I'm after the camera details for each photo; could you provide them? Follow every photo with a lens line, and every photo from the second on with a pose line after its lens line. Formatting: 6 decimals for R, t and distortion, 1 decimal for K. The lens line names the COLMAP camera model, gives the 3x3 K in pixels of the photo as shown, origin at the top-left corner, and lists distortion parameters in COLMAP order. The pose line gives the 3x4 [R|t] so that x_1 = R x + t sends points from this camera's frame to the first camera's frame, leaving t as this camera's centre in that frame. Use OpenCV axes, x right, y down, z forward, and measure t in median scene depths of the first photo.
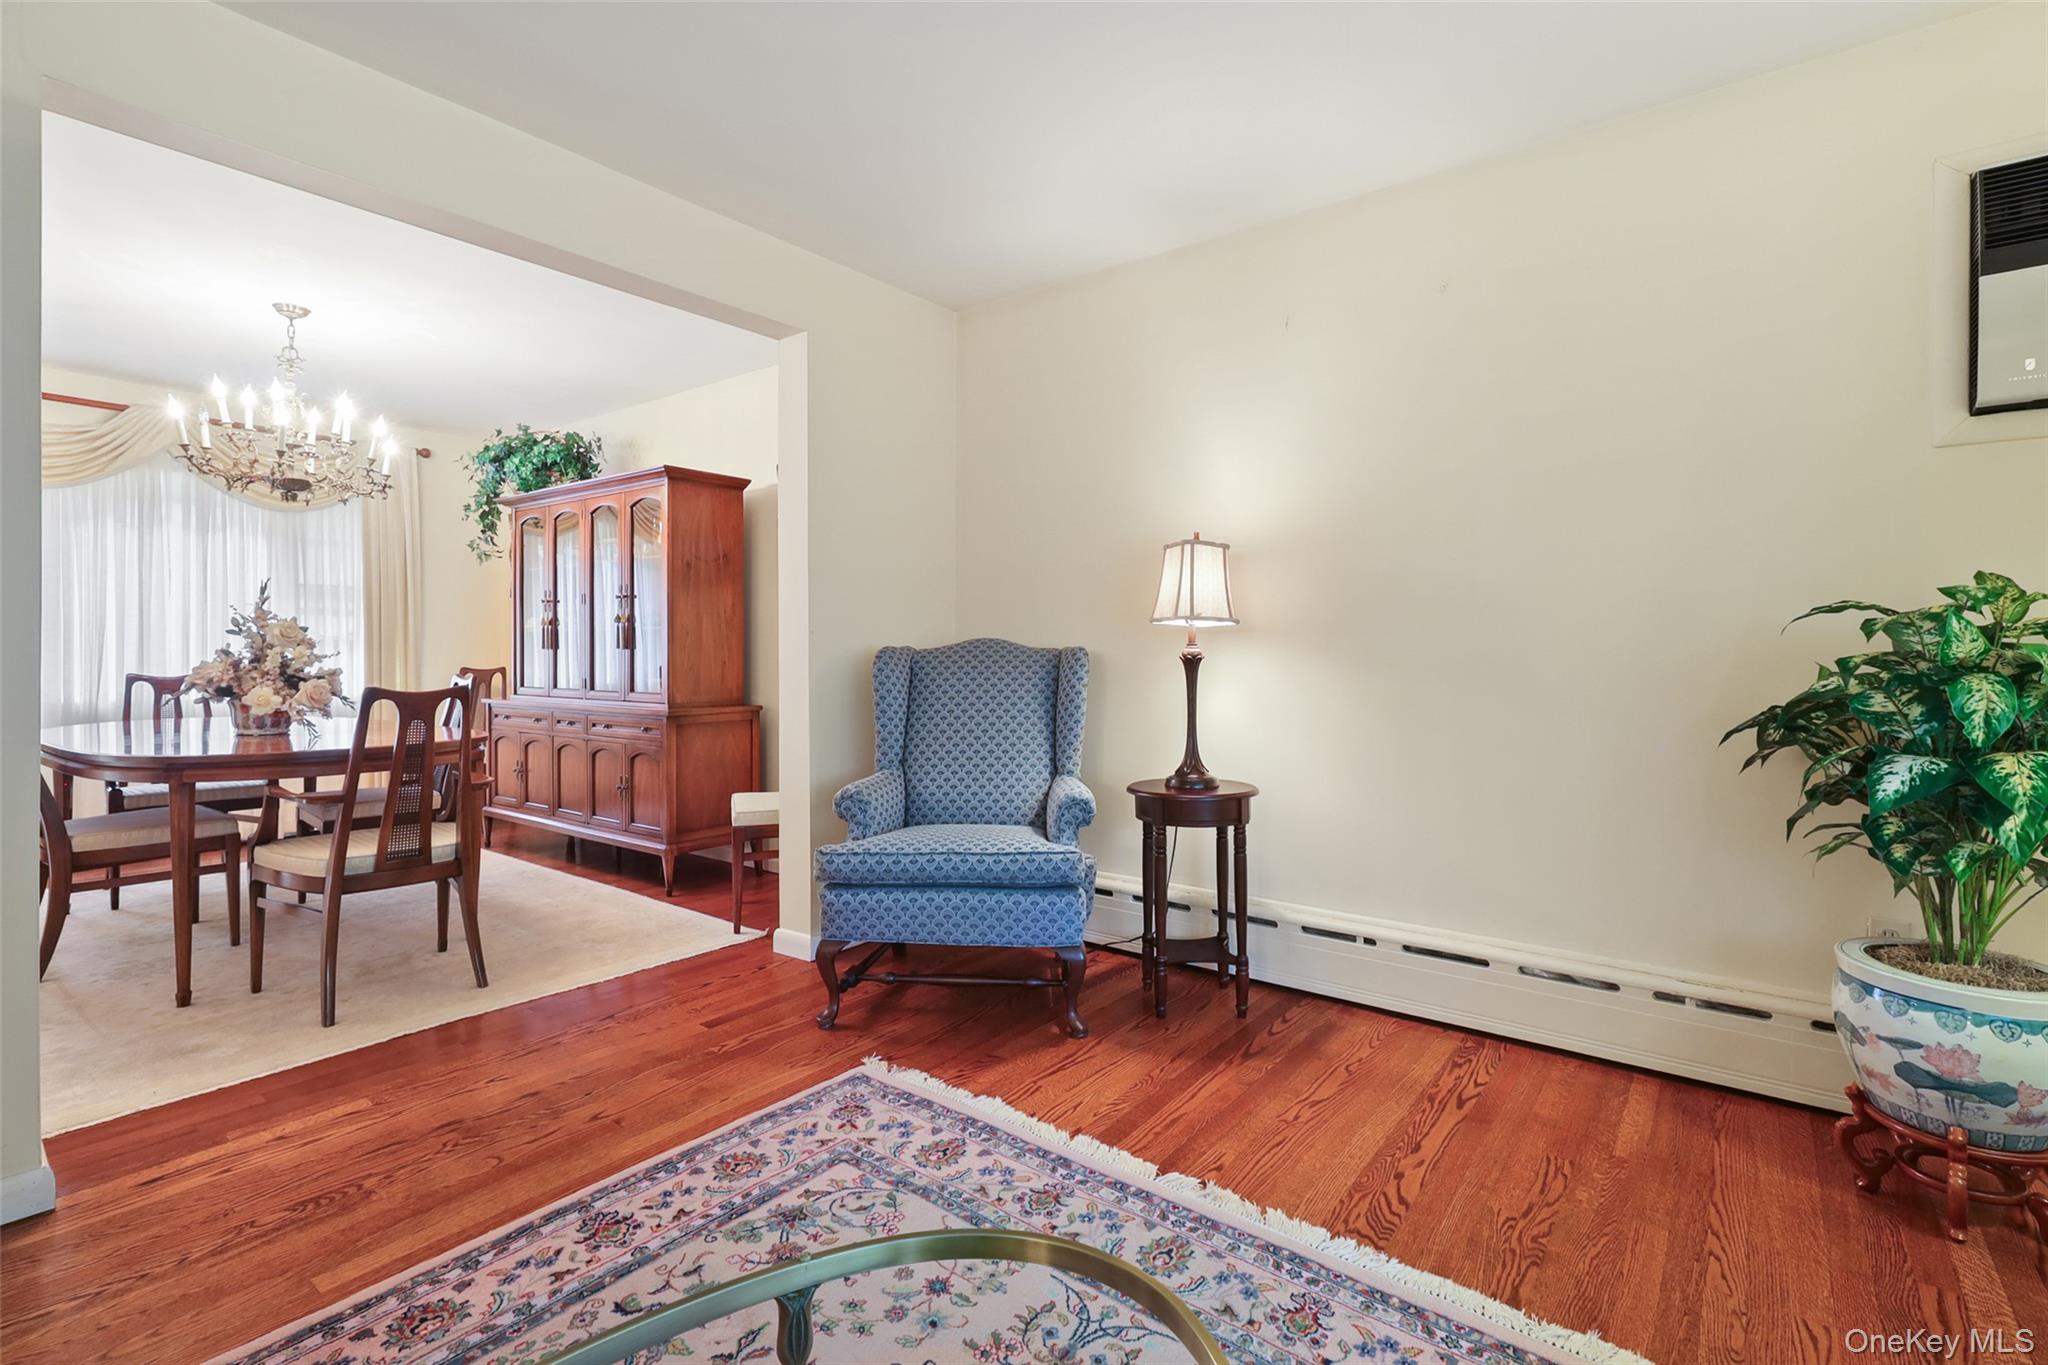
lens RADIAL K [[954.8, 0, 1038.1], [0, 954.8, 653.2], [0, 0, 1]] dist [0.008045, -0.002782]
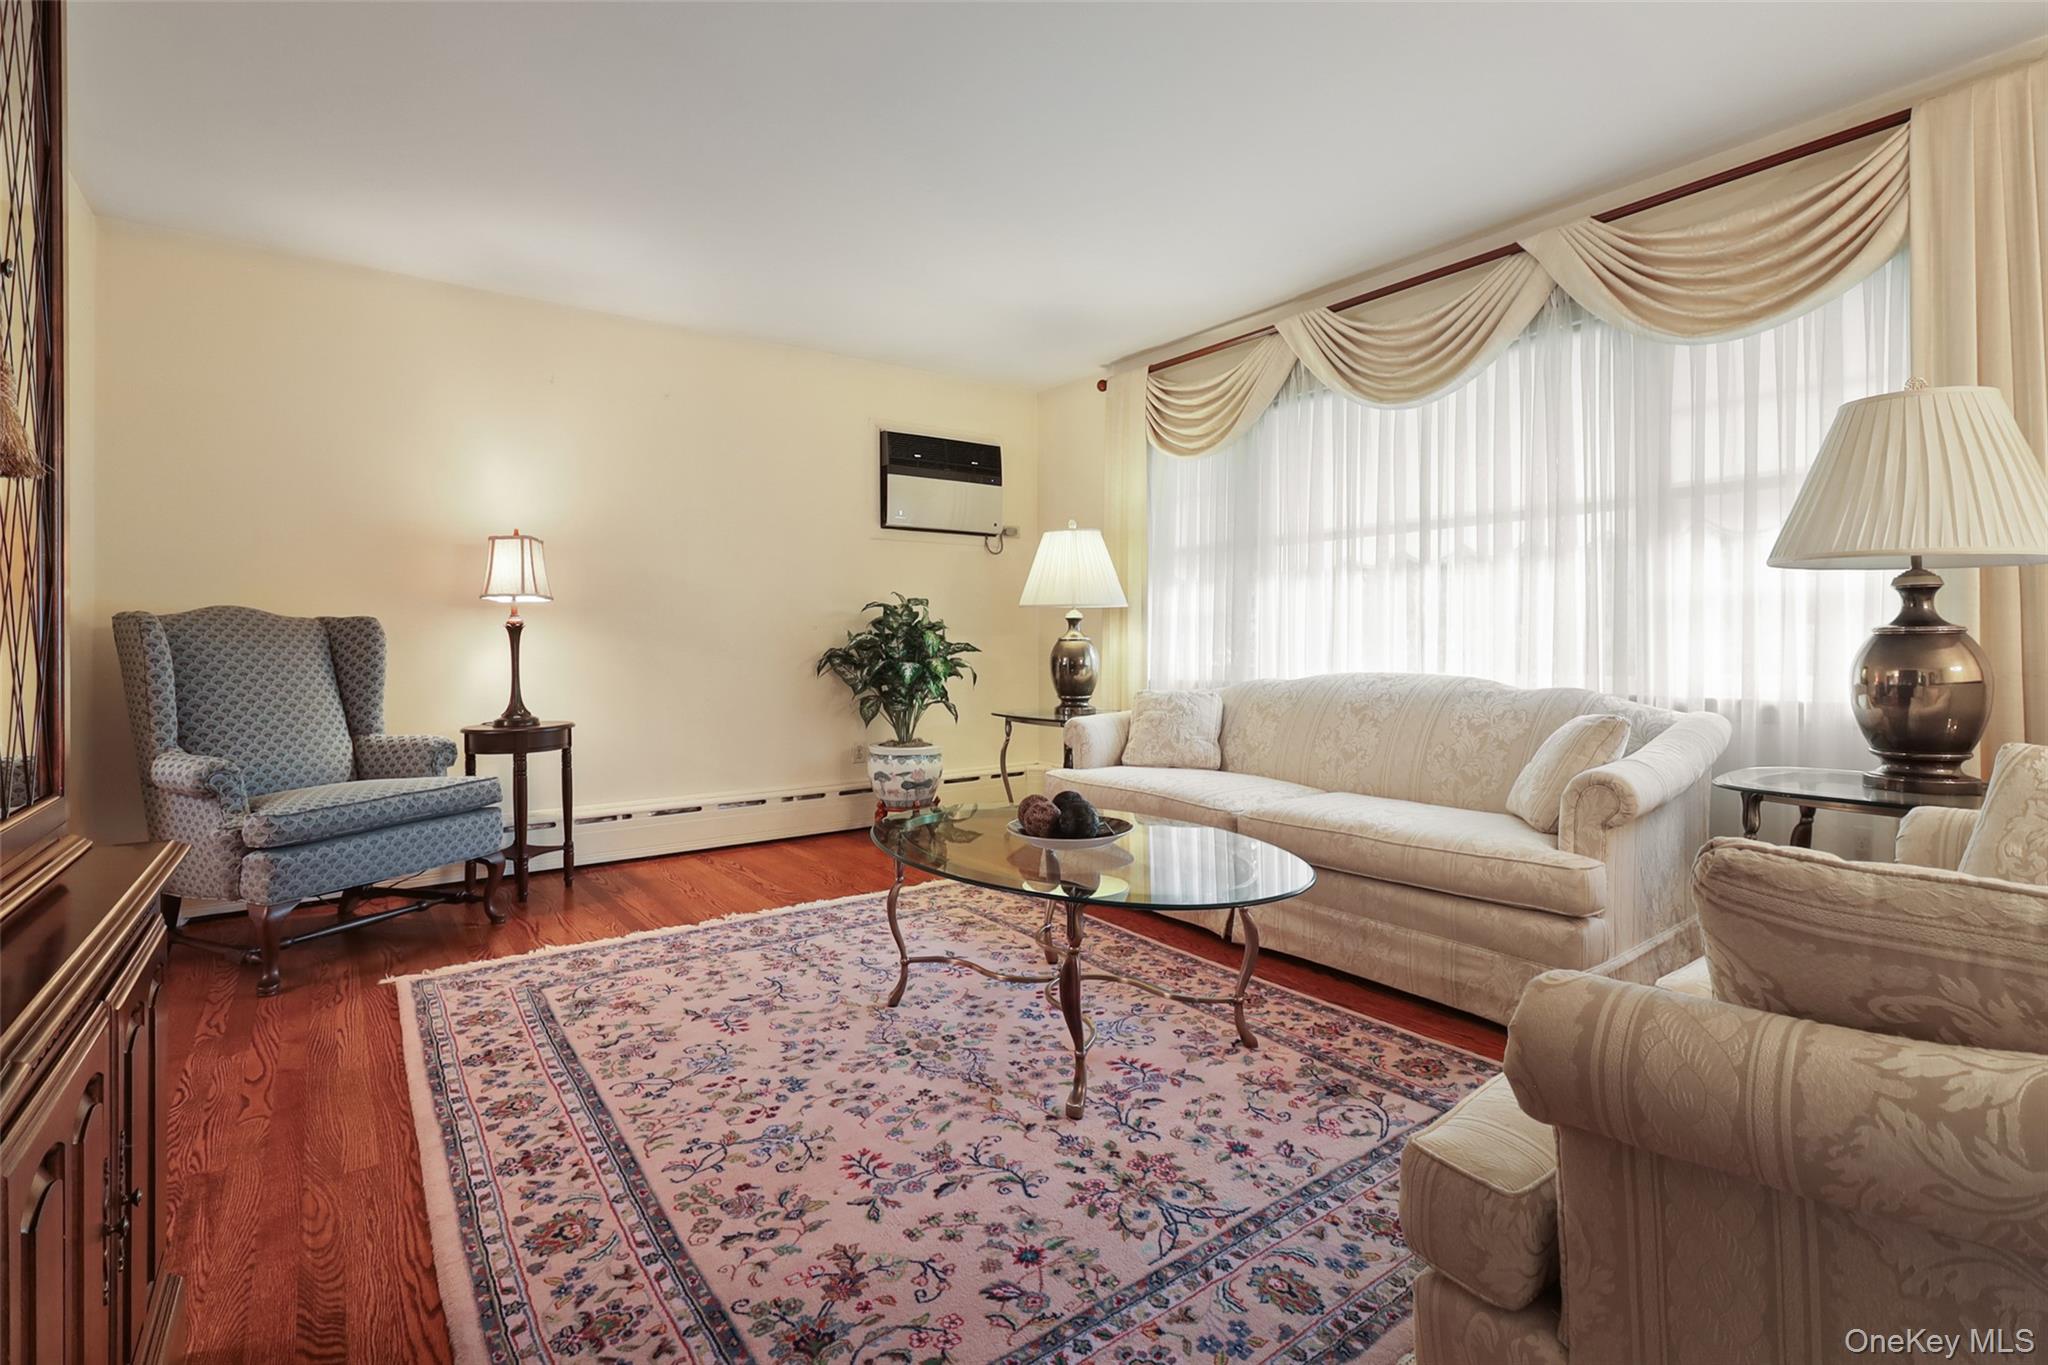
lens RADIAL K [[954.8, 0, 1042.0], [0, 954.8, 635.9], [0, 0, 1]] dist [0.008045, -0.002782]
pose [[0.272219, 0.002993, 0.962231, -1.351586], [0.005926, 0.999971, -0.004787, 0.042951], [-0.962217, 0.007005, 0.272194, -0.056718]]
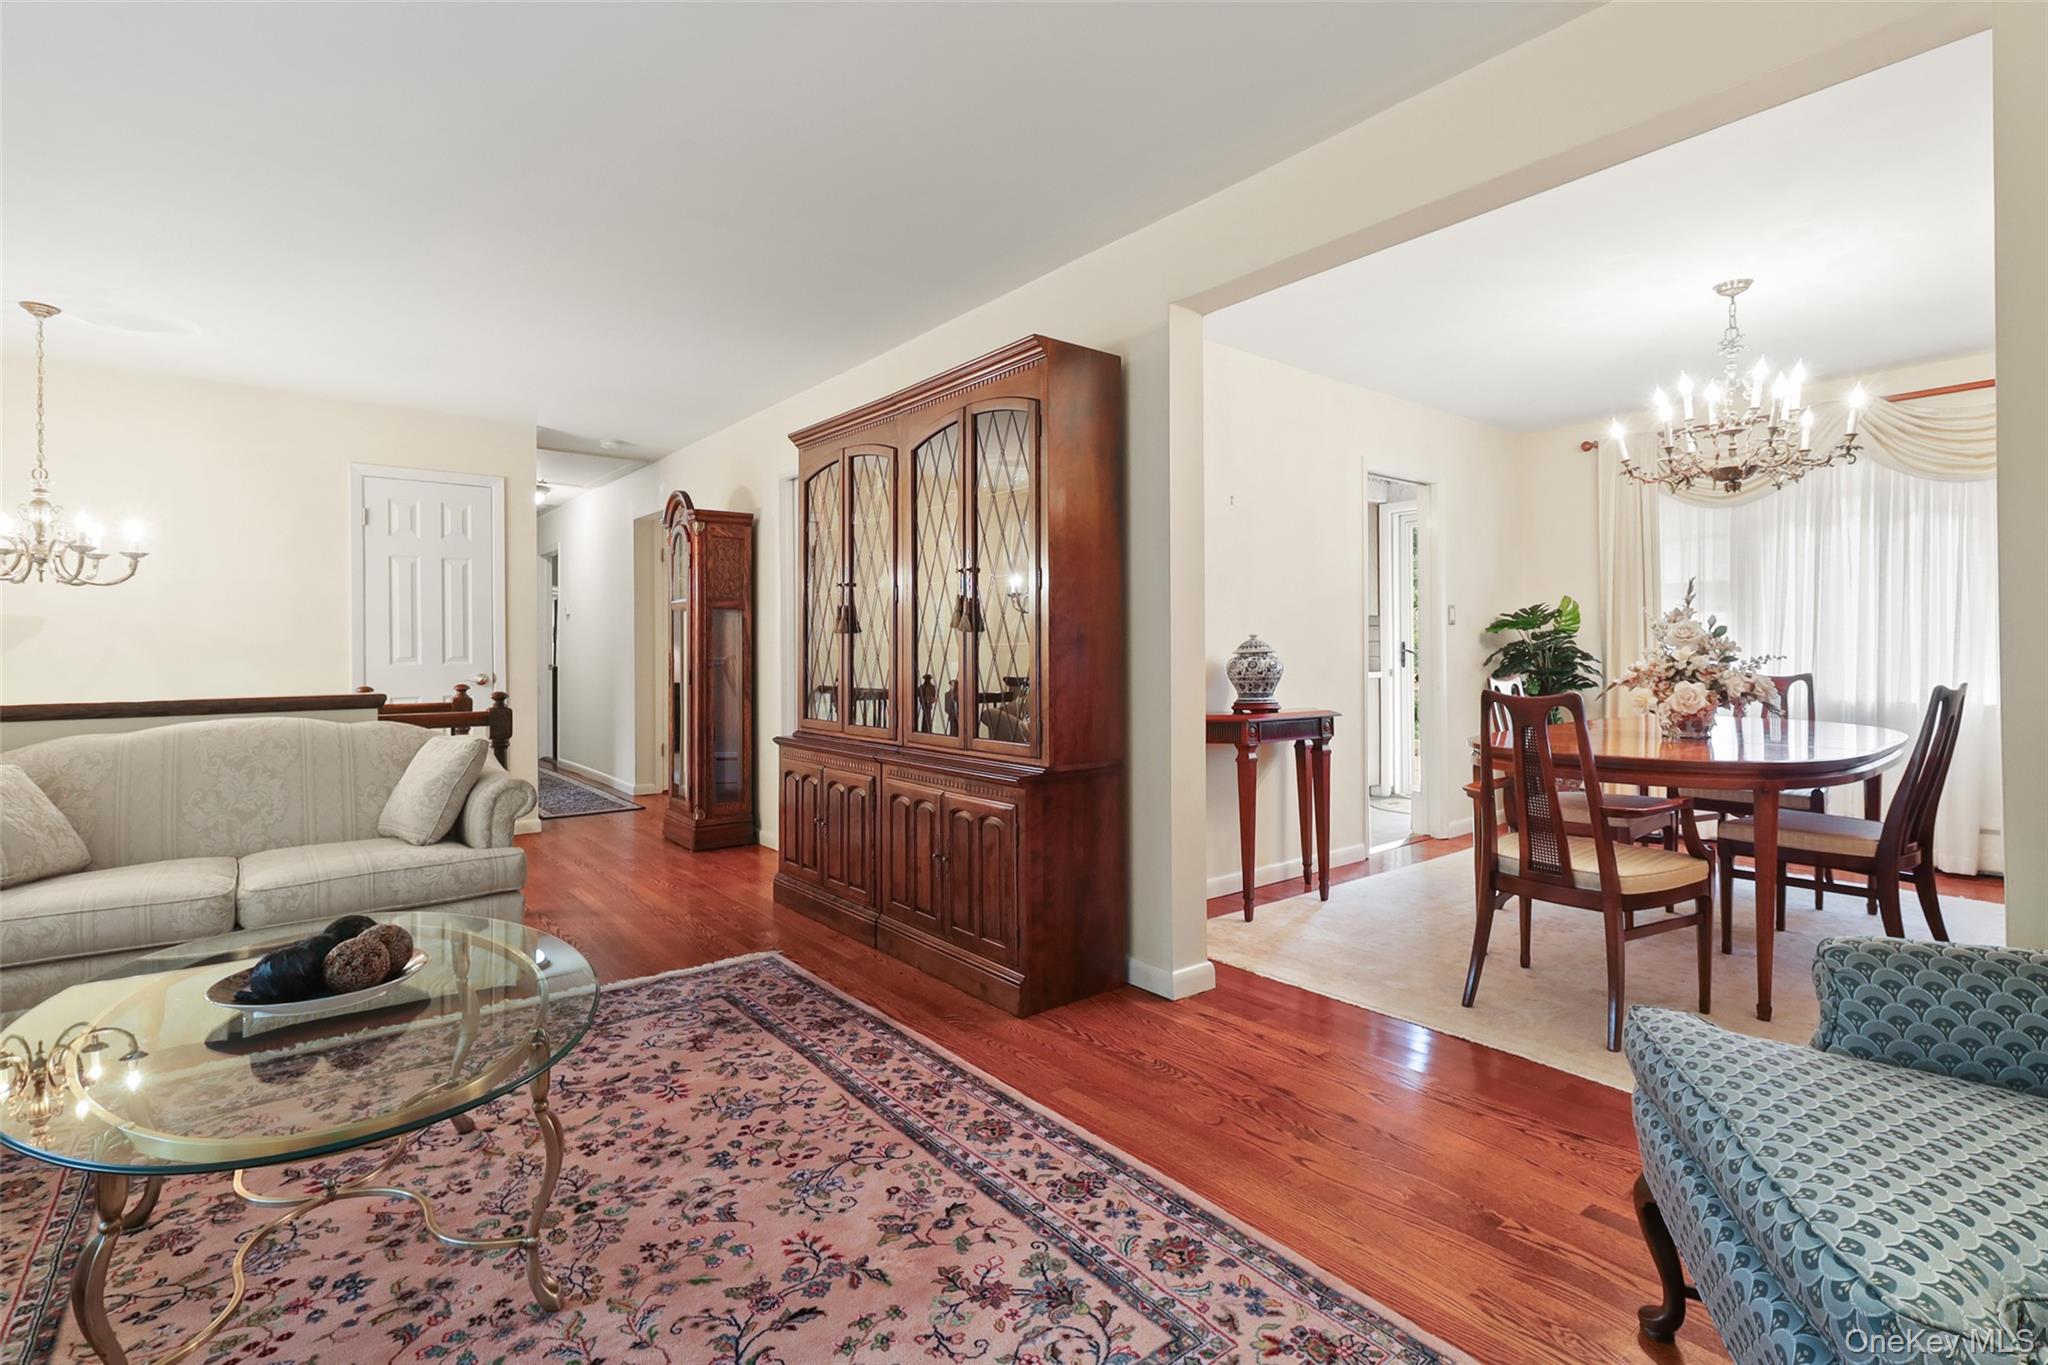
lens RADIAL K [[954.8, 0, 1040.5], [0, 954.8, 649.9], [0, 0, 1]] dist [0.008045, -0.002782]
pose [[-0.229753, 0.000081, -0.973249, 0.569851], [0.004548, 0.999989, -0.000991, -0.011353], [0.973238, -0.004654, -0.229751, 1.101916]]
